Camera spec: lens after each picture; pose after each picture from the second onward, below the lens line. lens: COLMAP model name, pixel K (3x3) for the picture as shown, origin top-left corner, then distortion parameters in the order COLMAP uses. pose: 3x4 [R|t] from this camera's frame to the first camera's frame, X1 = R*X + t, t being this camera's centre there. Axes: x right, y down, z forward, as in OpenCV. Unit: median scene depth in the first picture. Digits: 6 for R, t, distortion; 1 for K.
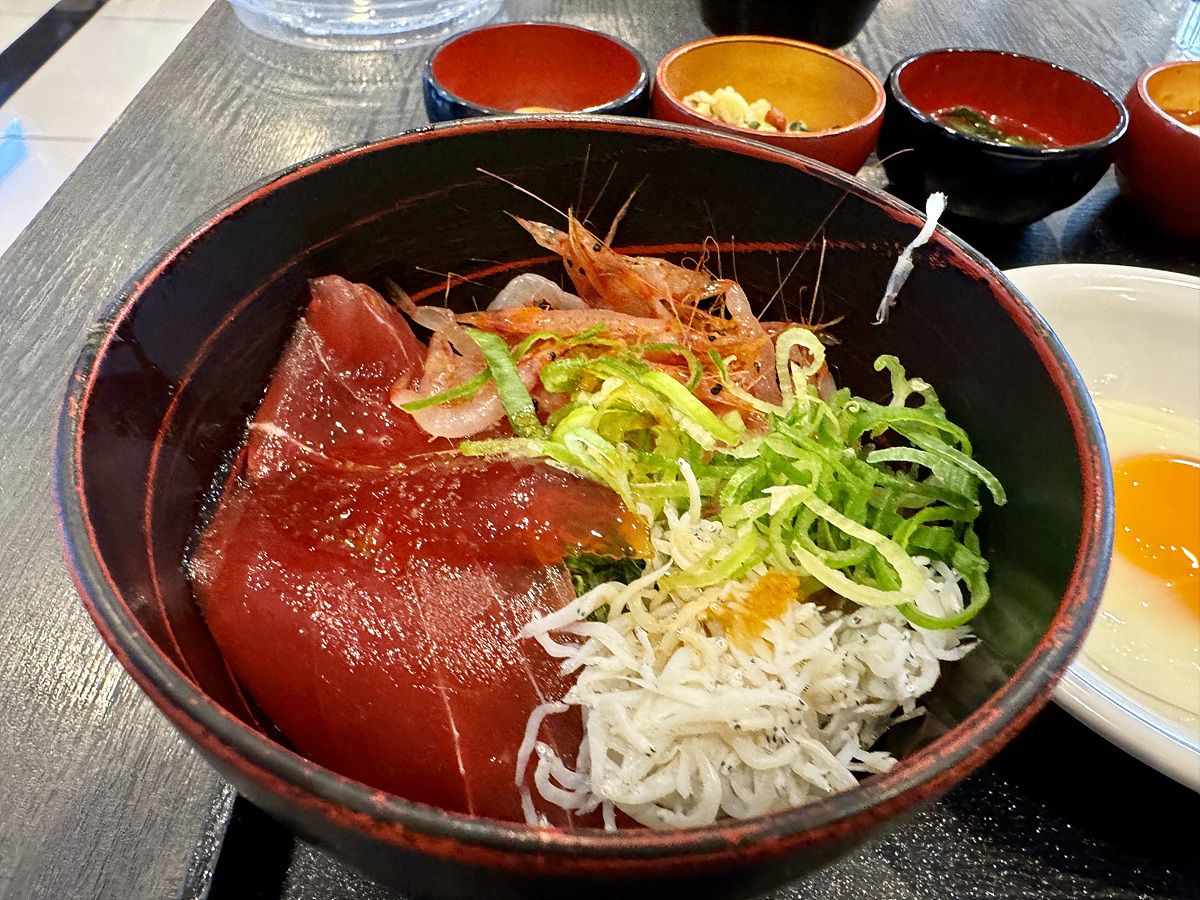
lens RADIAL K [[837.4, 0, 594.5], [0, 837.4, 449.4], [0, 0, 1]] dist [-0.003981, -0.023836]
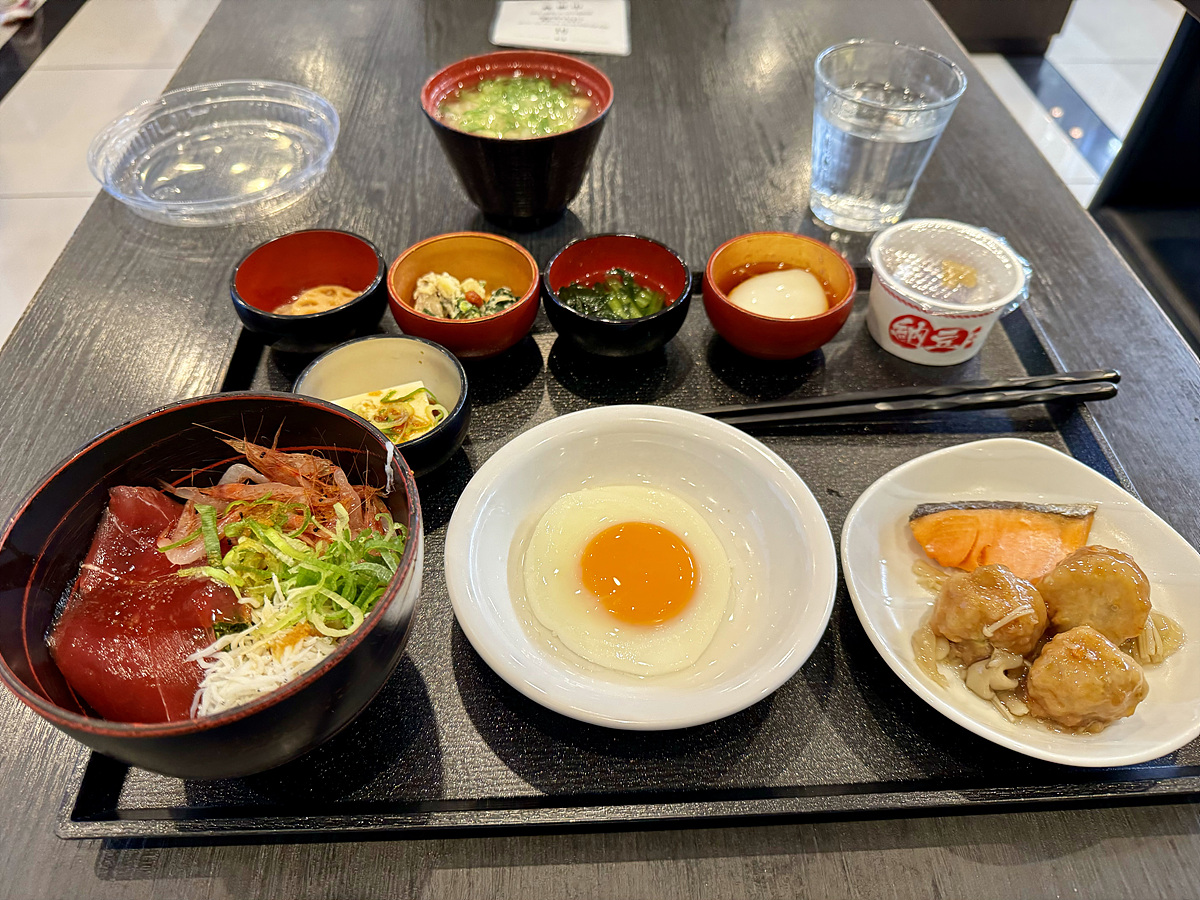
lens RADIAL K [[837.4, 0, 609.5], [0, 837.4, 451.3], [0, 0, 1]] dist [-0.003981, -0.023836]
pose [[0.996734, -0.070773, 0.038897, 0.809918], [0.070668, 0.997492, 0.004072, -0.224426], [-0.039088, -0.001310, 0.999235, -1.074128]]
